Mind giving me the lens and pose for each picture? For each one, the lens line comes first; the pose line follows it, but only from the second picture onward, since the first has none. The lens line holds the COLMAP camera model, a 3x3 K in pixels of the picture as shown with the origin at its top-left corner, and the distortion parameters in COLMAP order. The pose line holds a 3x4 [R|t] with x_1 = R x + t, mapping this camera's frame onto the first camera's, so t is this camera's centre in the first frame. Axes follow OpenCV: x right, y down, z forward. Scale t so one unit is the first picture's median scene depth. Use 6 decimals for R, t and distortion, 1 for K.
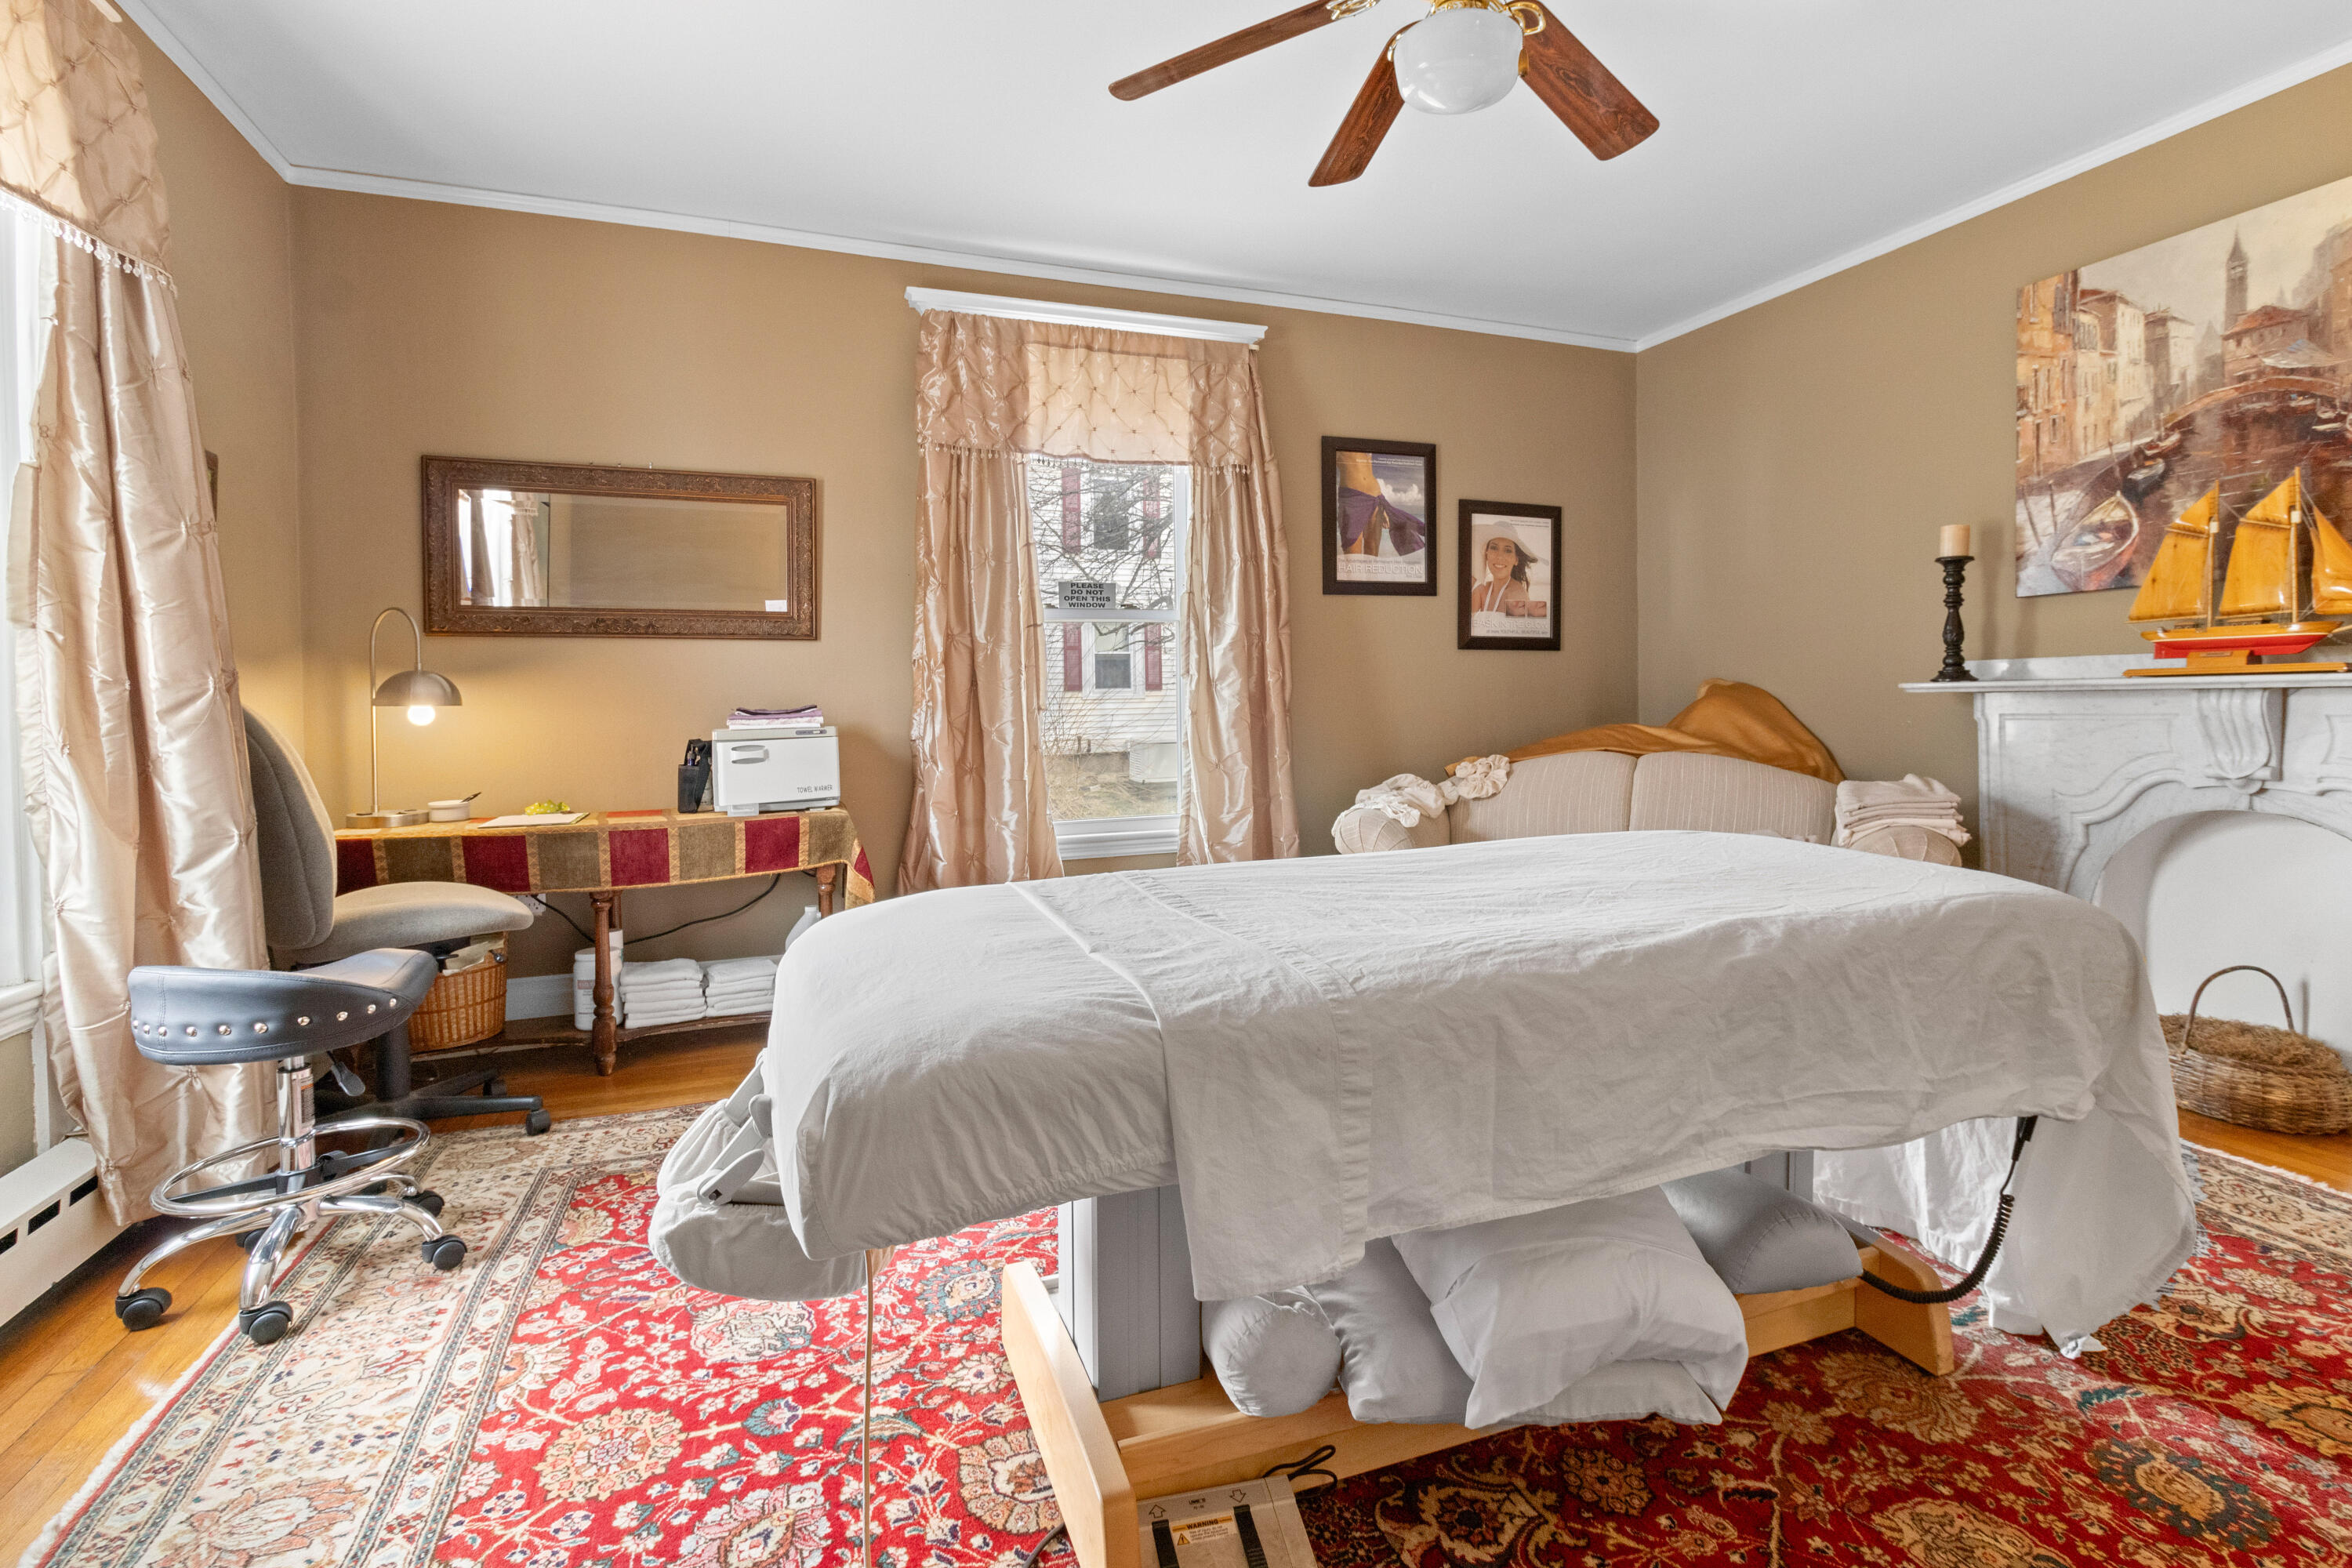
lens RADIAL K [[1125.2, 0, 1211.8], [0, 1125.2, 740.0], [0, 0, 1]] dist [0.003544, 0.000684]
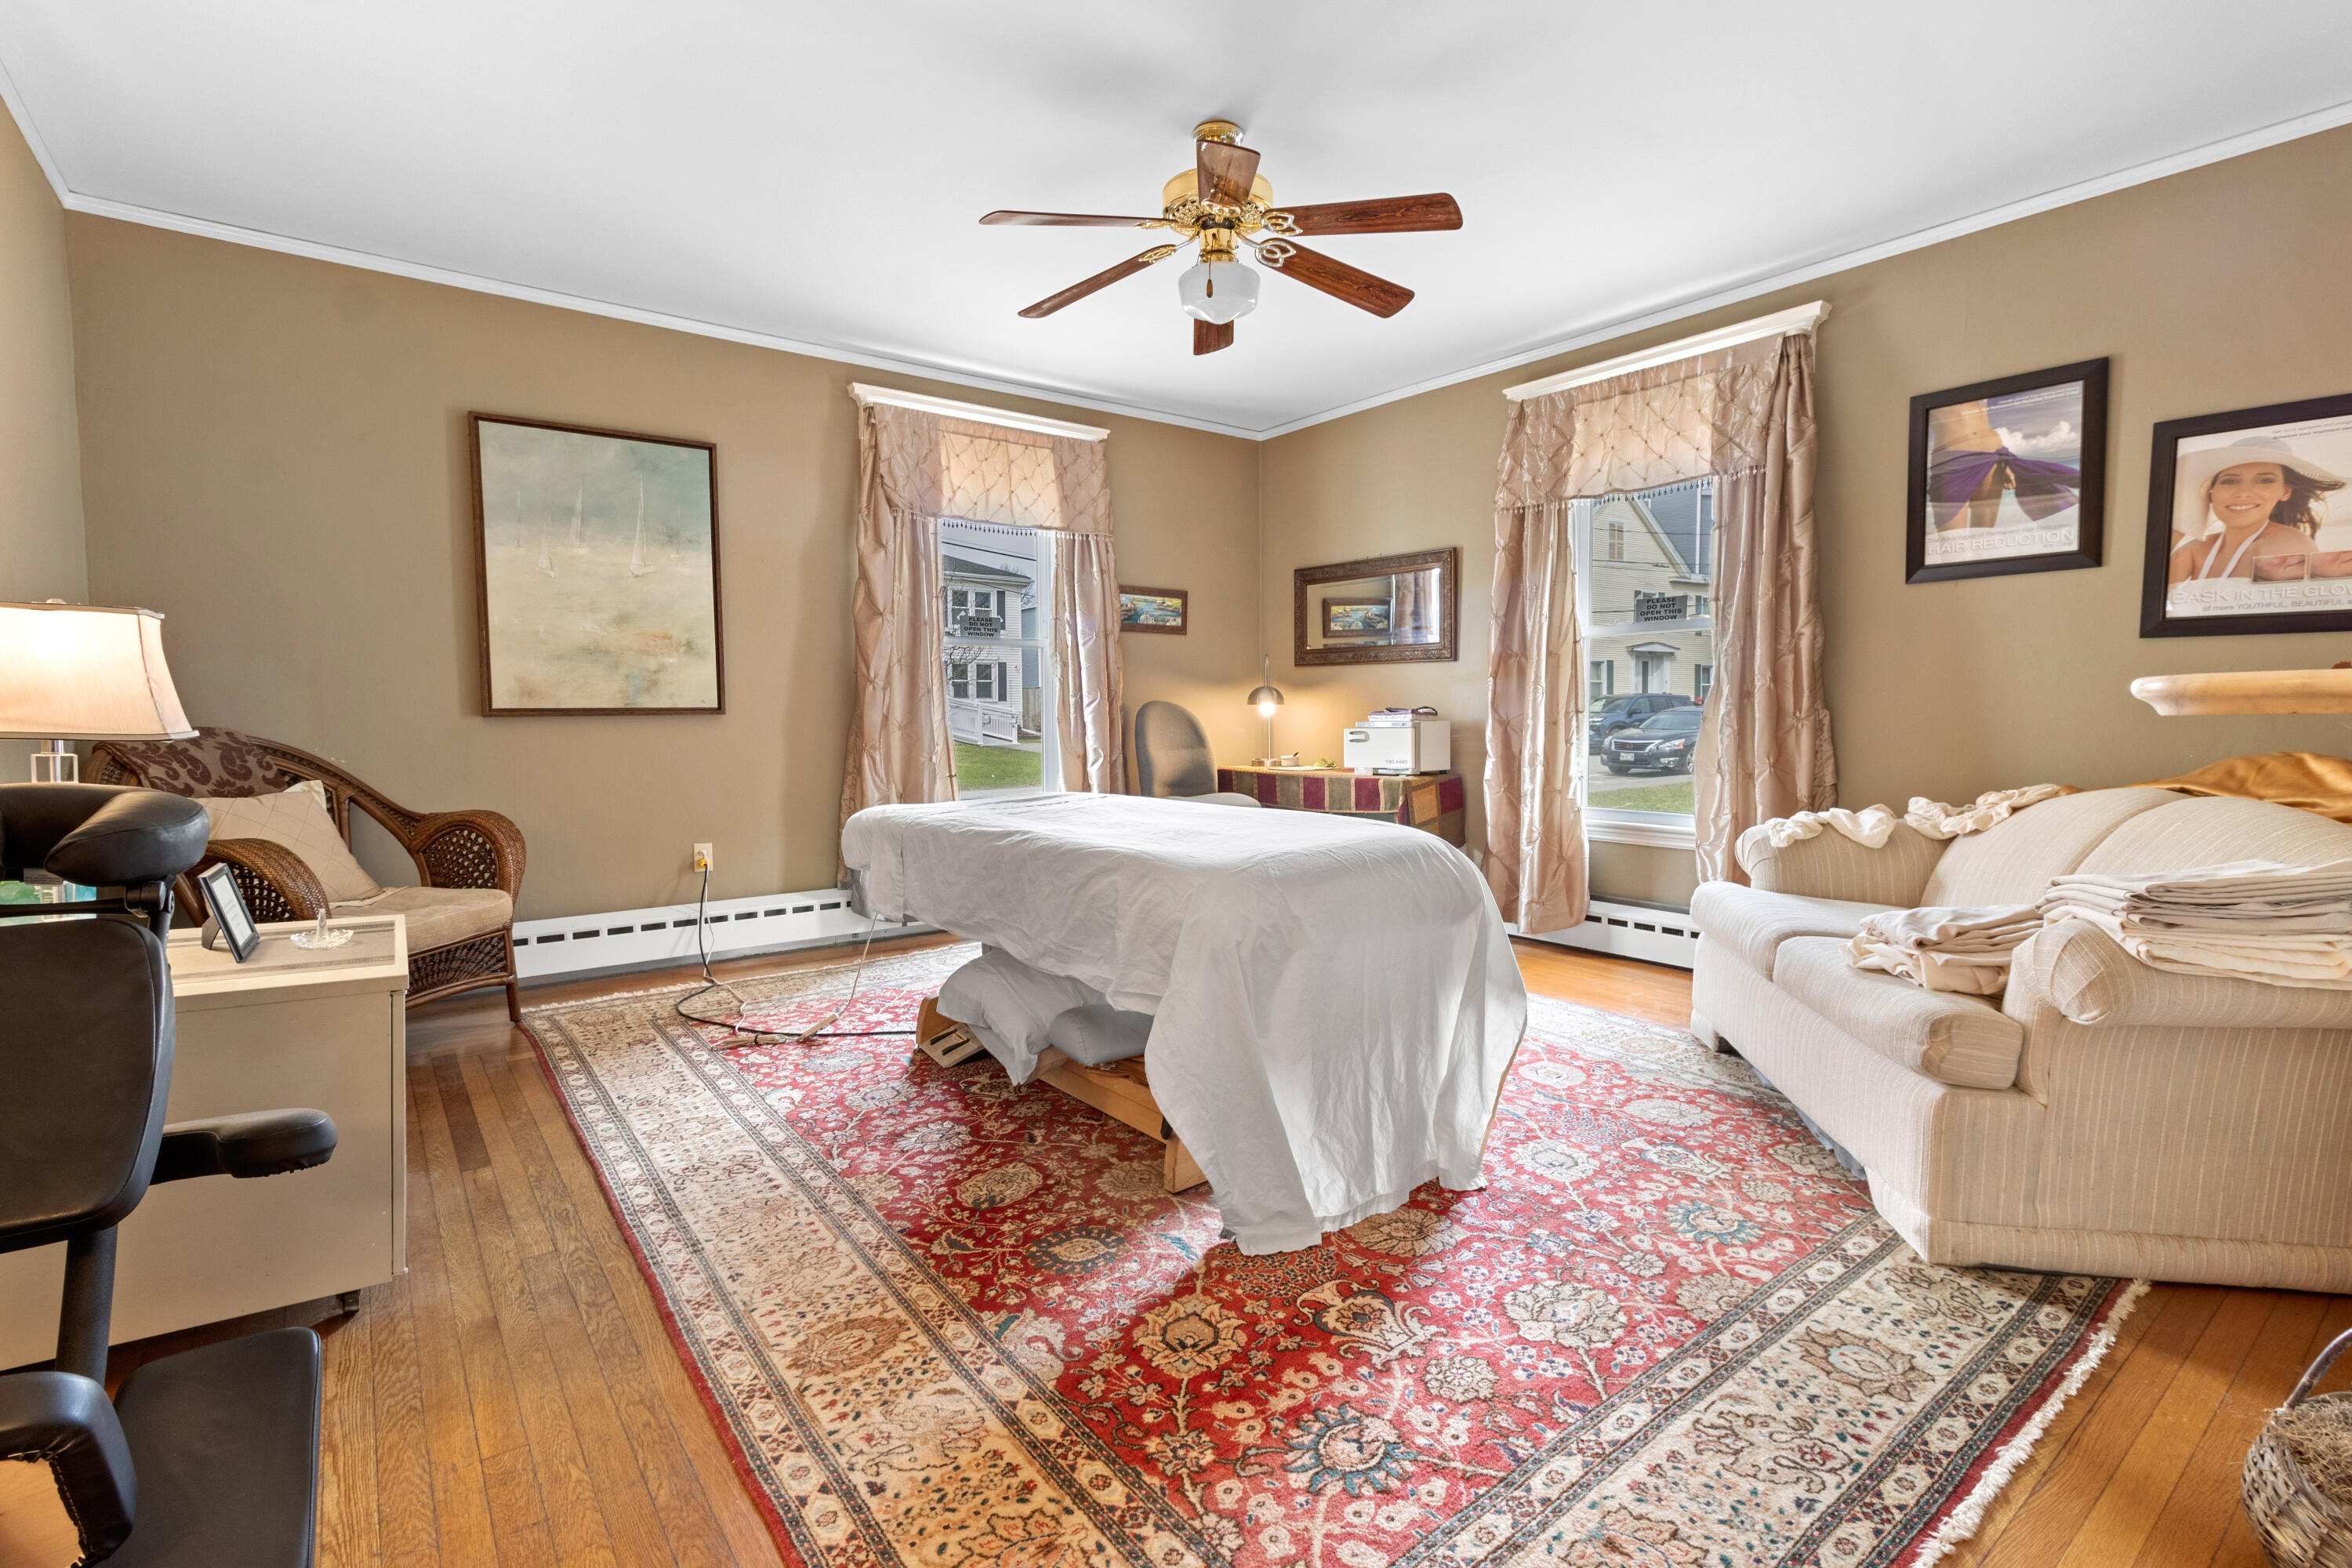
lens RADIAL K [[1085.3, 0, 1188.1], [0, 1085.3, 779.6], [0, 0, 1]] dist [0.000229, 0.001592]
pose [[0.287339, 0.074994, -0.954889, 0.769490], [-0.039923, 0.997002, 0.066288, -0.014585], [0.956997, 0.019075, 0.289471, 0.252560]]
